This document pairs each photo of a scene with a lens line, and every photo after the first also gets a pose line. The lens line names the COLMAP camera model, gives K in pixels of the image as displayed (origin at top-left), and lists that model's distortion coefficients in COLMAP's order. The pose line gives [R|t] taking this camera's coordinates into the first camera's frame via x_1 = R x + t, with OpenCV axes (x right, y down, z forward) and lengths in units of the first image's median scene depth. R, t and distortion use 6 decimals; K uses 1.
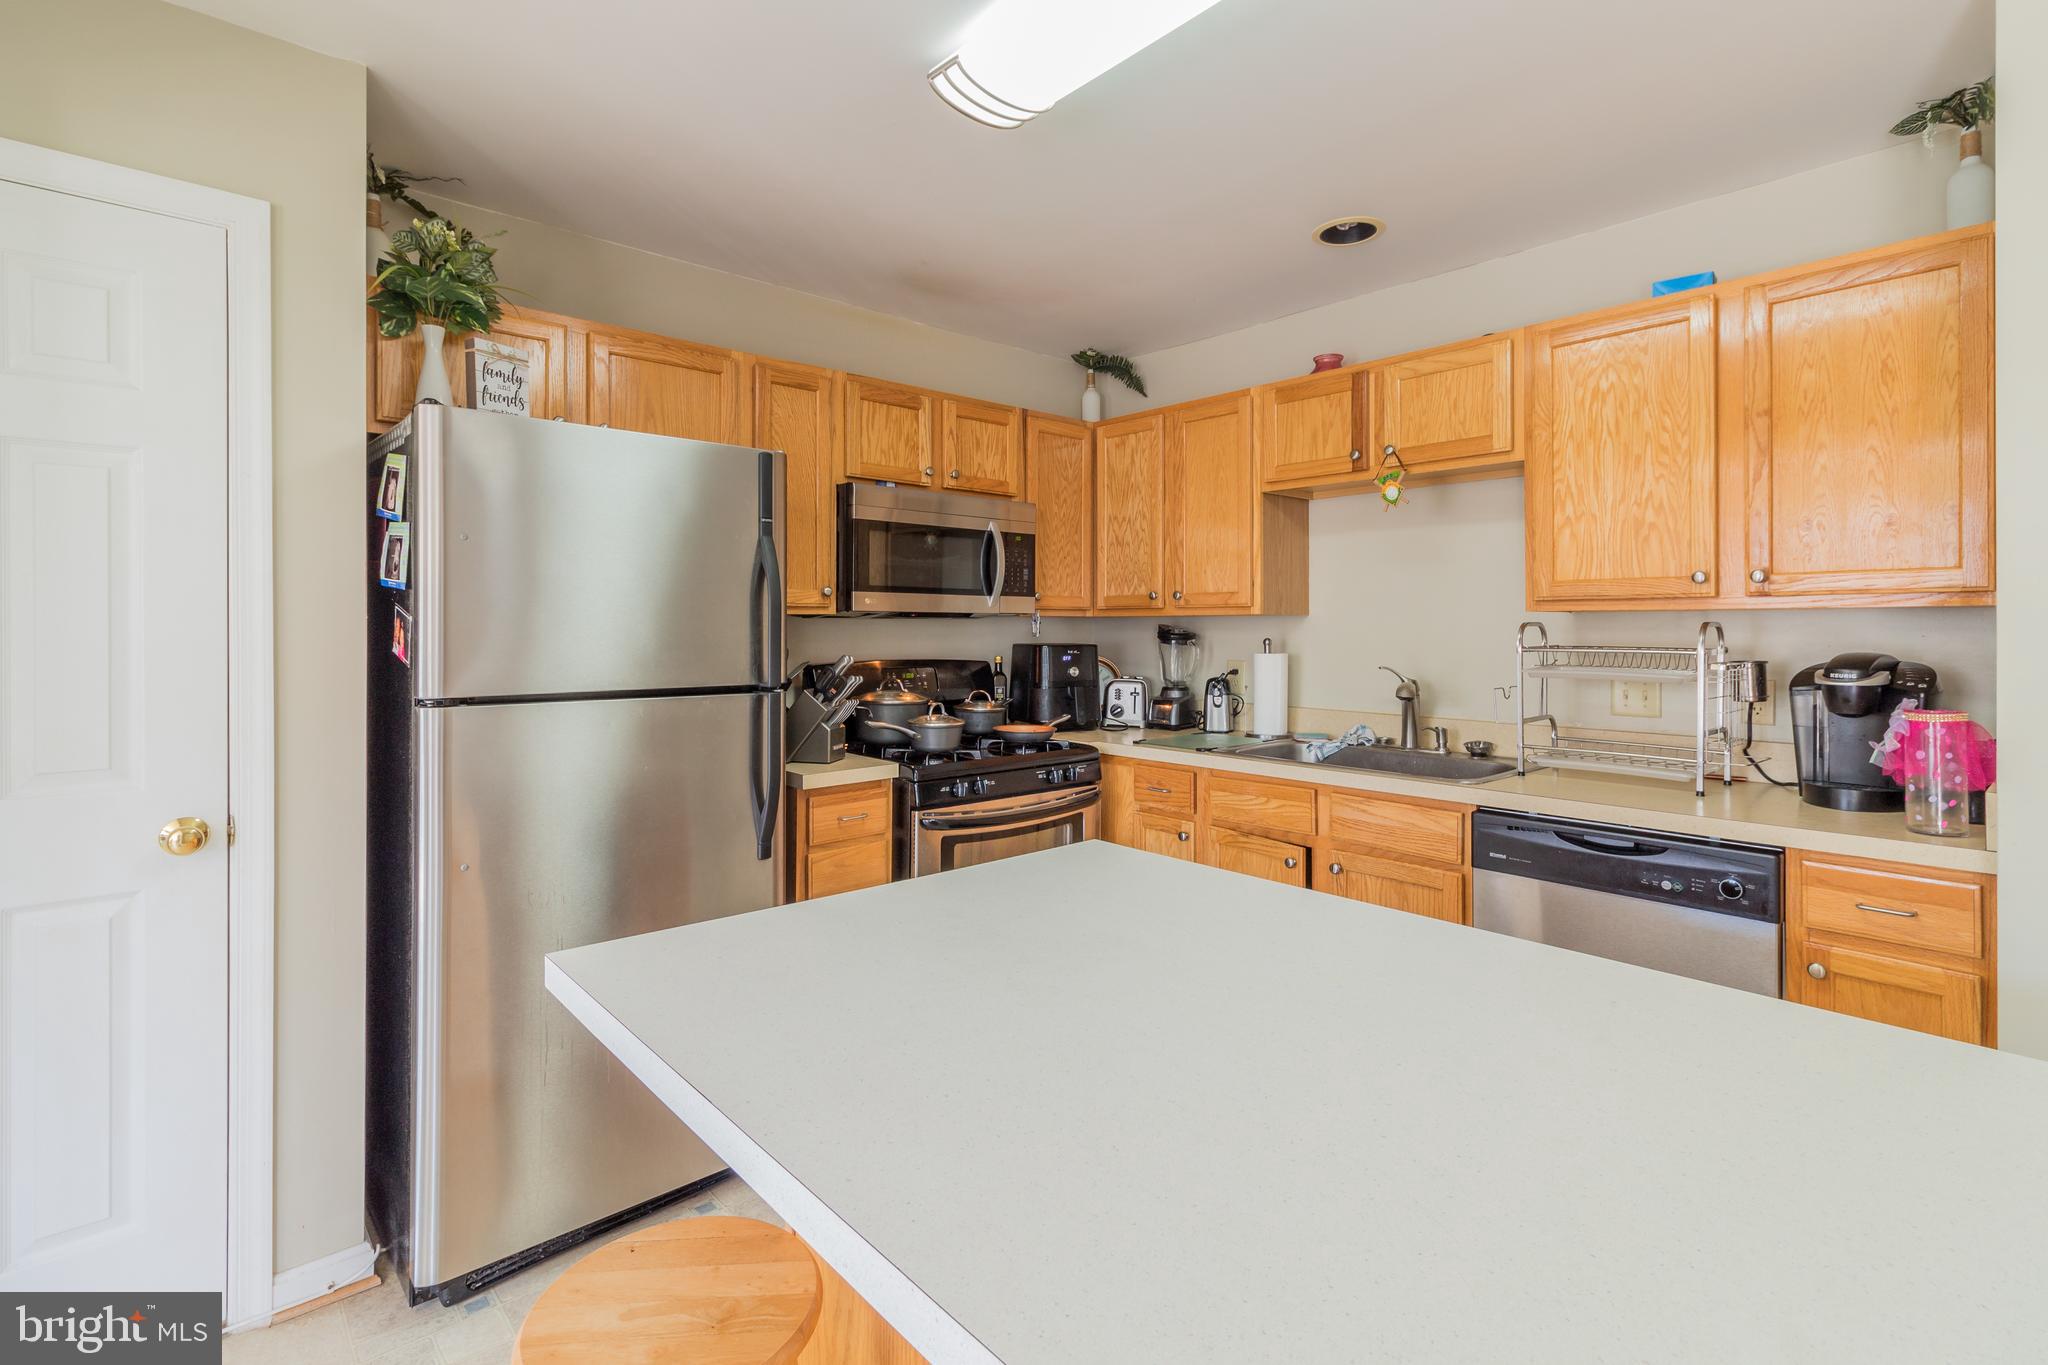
lens RADIAL K [[951.9, 0, 1026.5], [0, 951.9, 624.8], [0, 0, 1]] dist [0.000235, -0.000289]
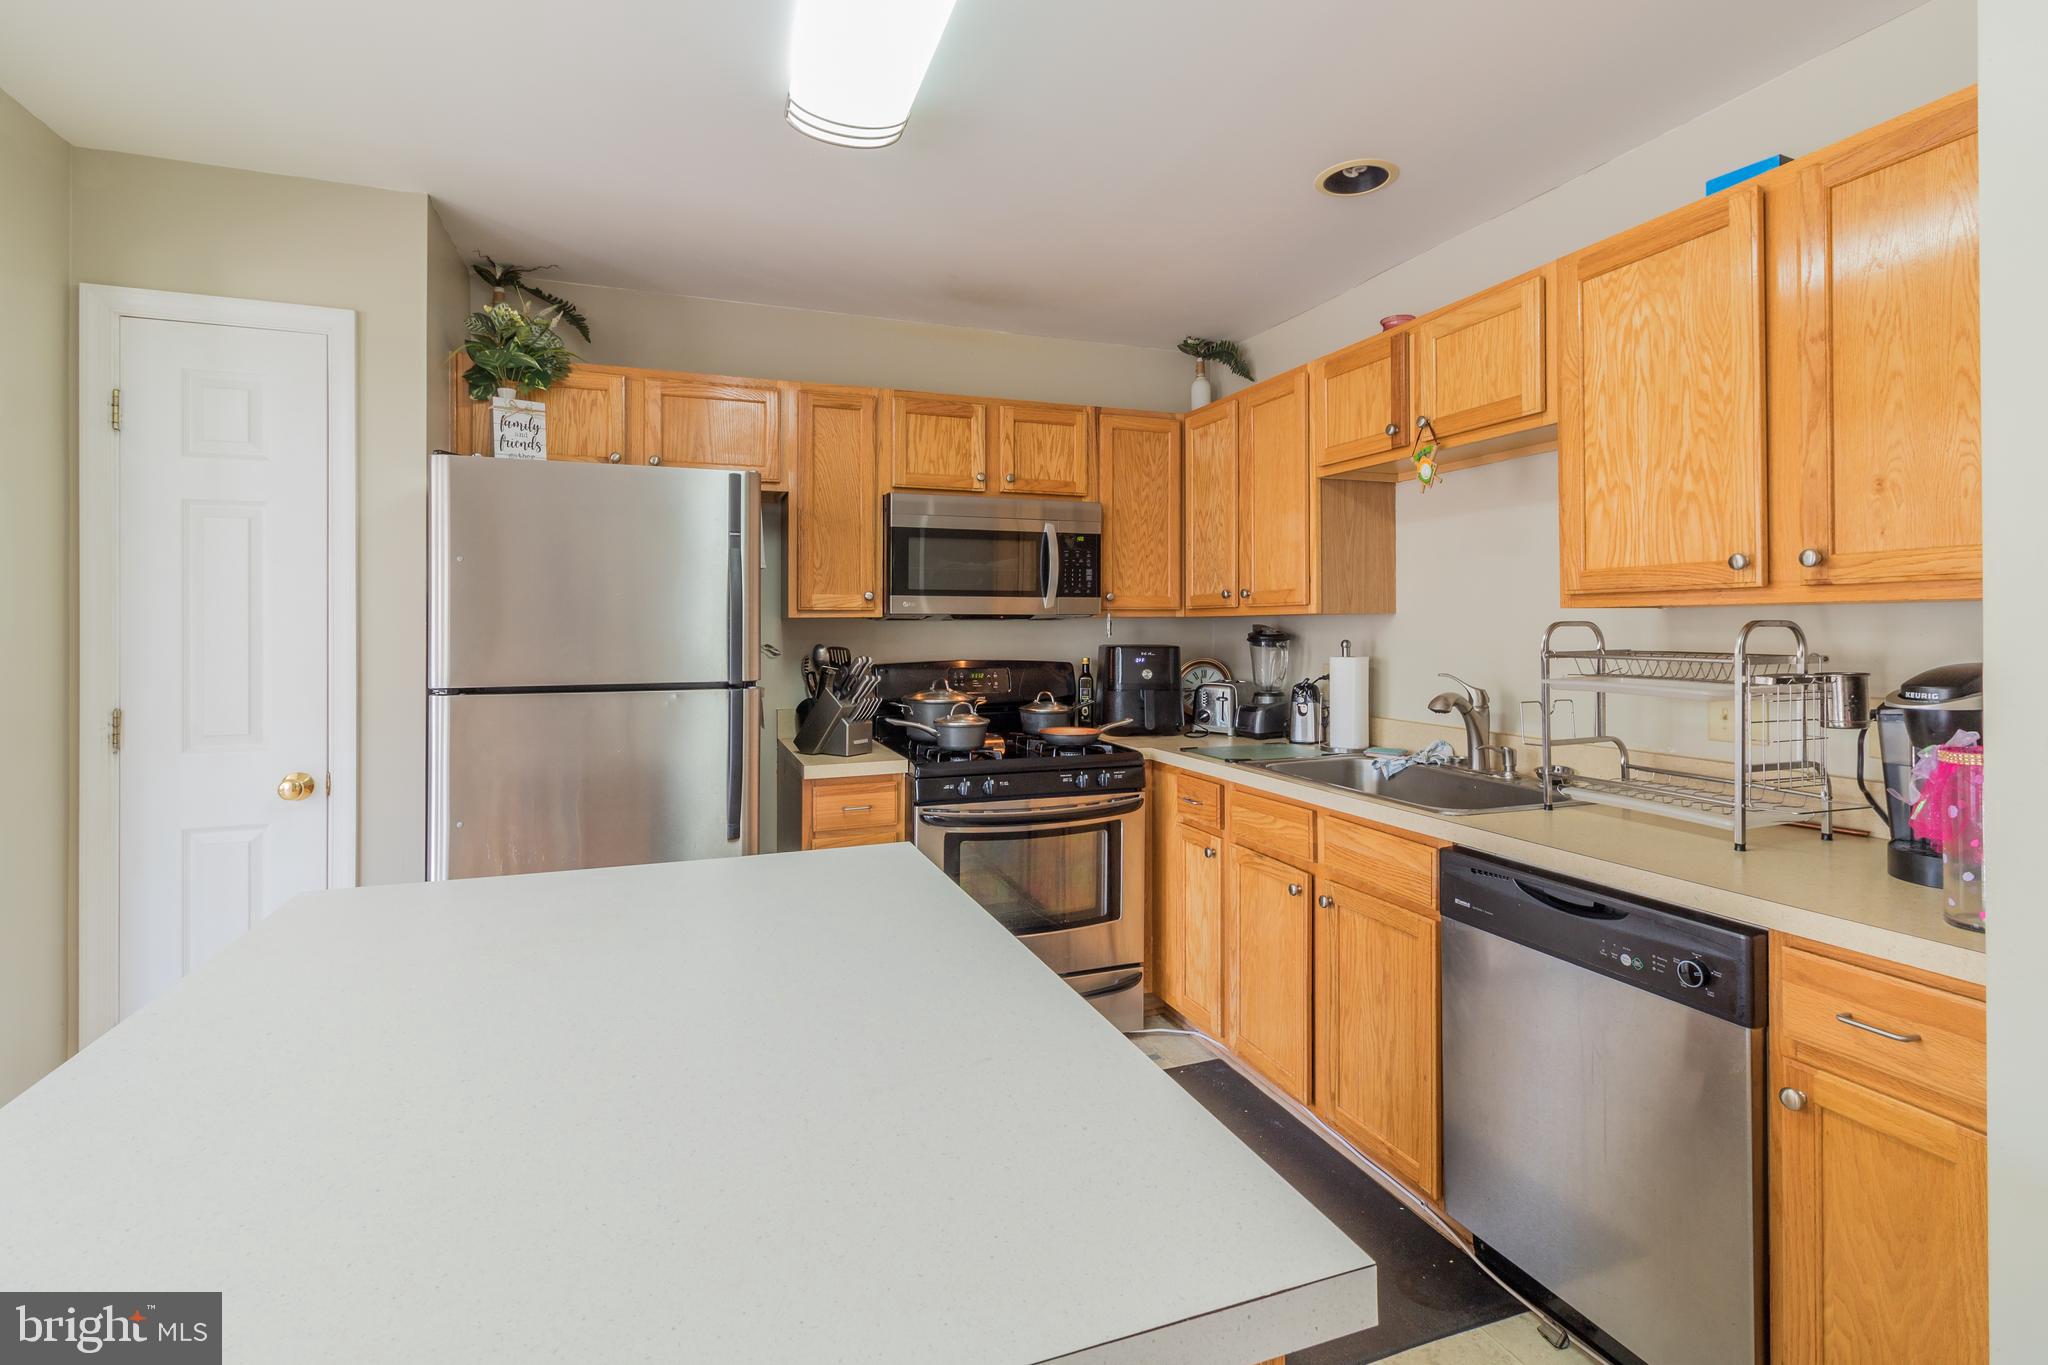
lens RADIAL K [[952.5, 0, 1022.7], [0, 952.5, 616.5], [0, 0, 1]] dist [0.000072, 0.000011]
pose [[0.932095, -0.007462, -0.362136, 0.333708], [0.004556, 0.999950, -0.008877, -0.001474], [0.362184, 0.006624, 0.932083, 0.063996]]
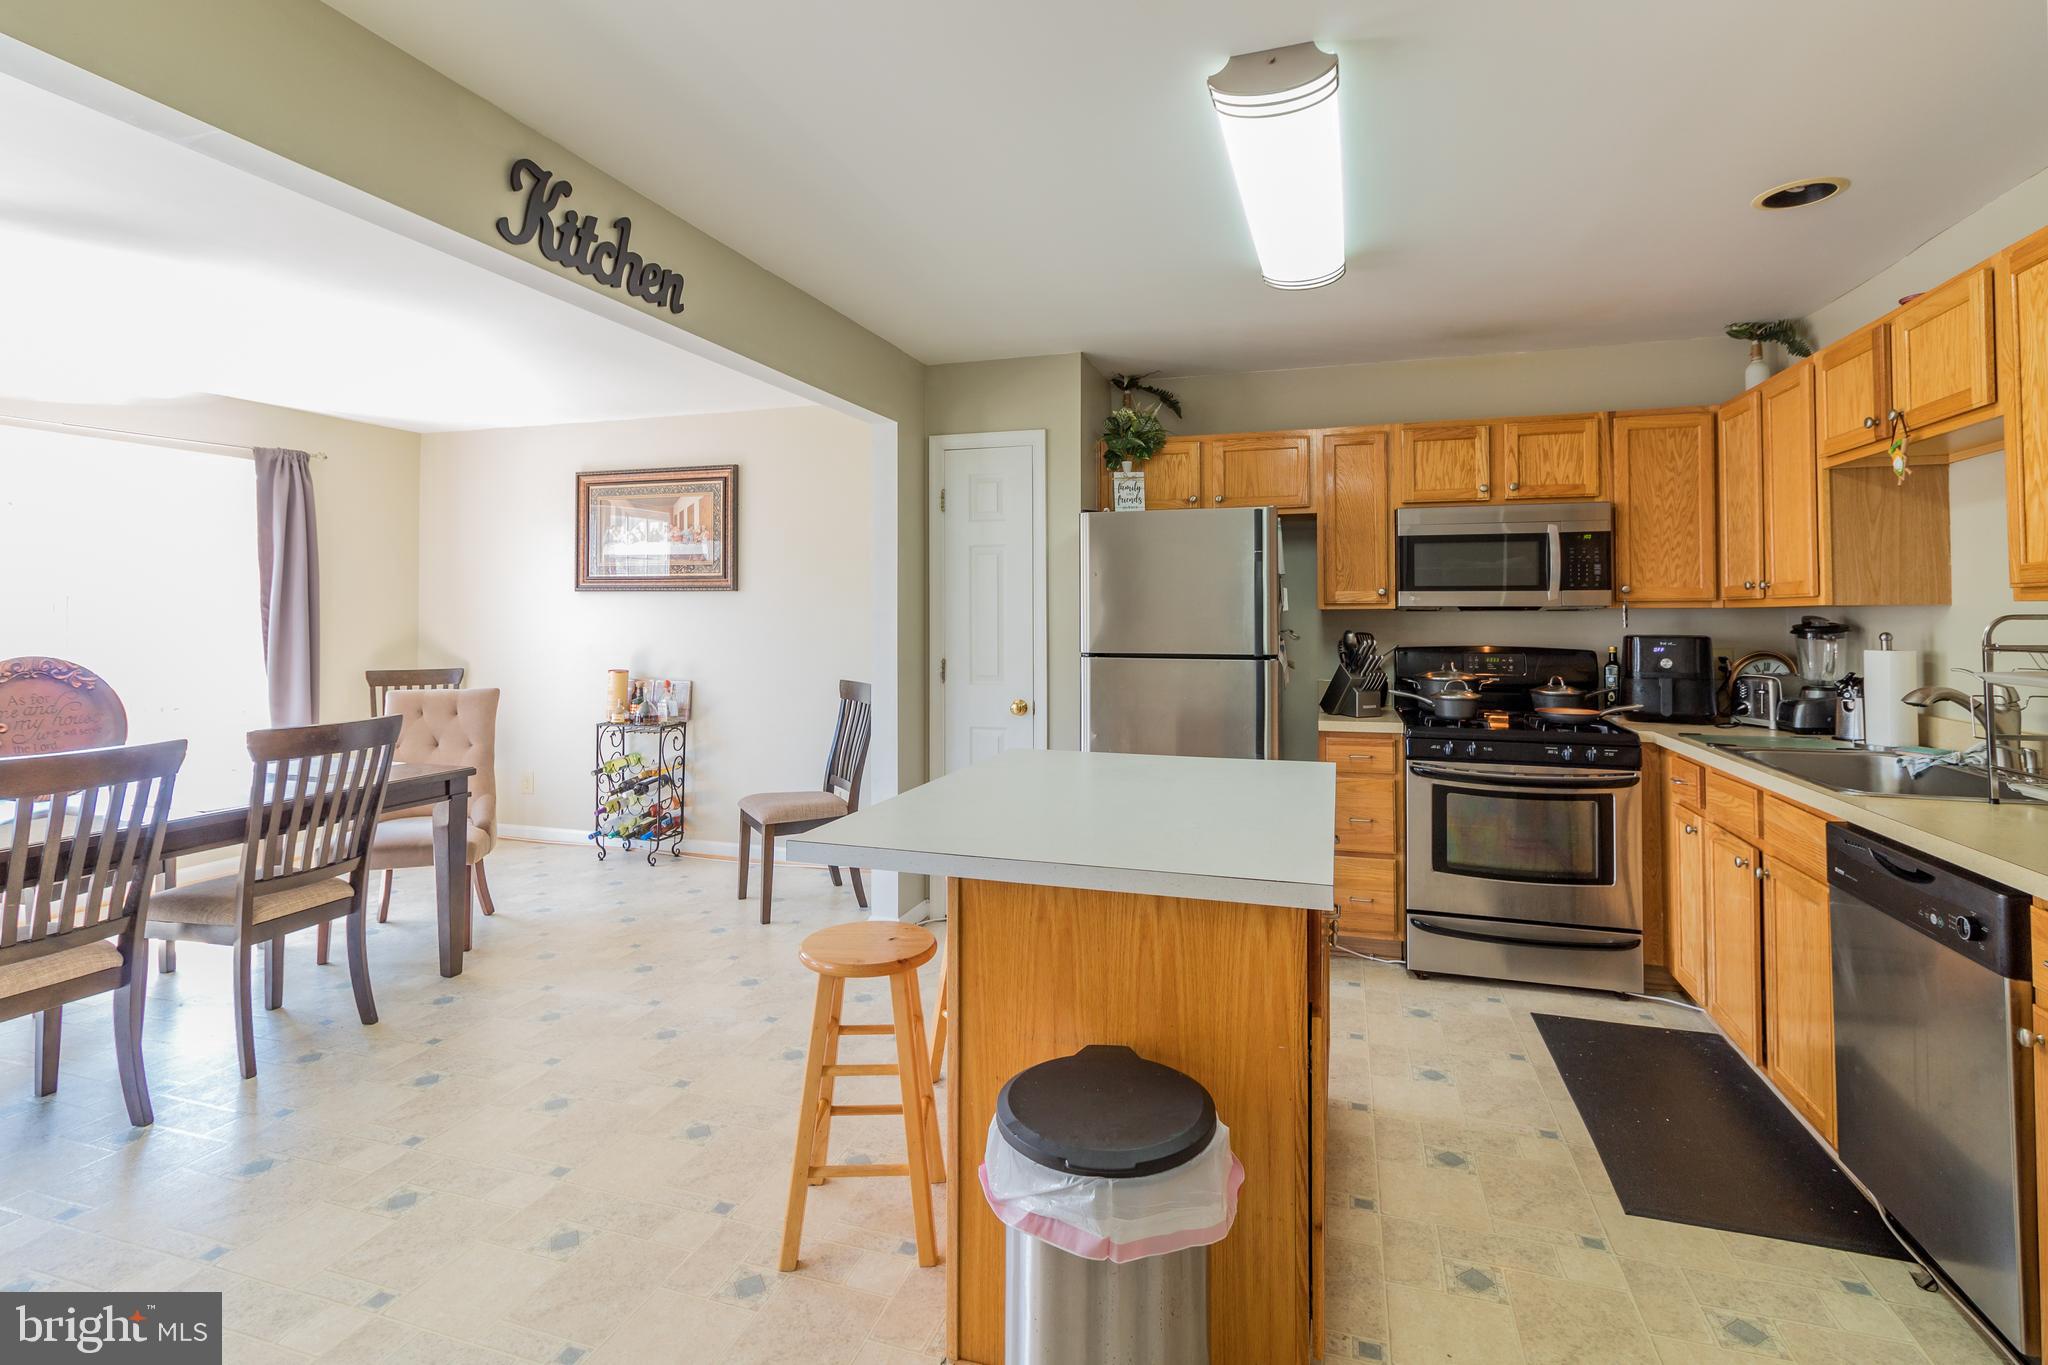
lens RADIAL K [[951.4, 0, 1027.6], [0, 951.4, 583.5], [0, 0, 1]] dist [0.000706, 0.000025]
pose [[0.507842, -0.029327, -0.860951, 0.677379], [0.001691, 0.999452, -0.033047, -0.003289], [0.861449, 0.015327, 0.507613, -0.104777]]
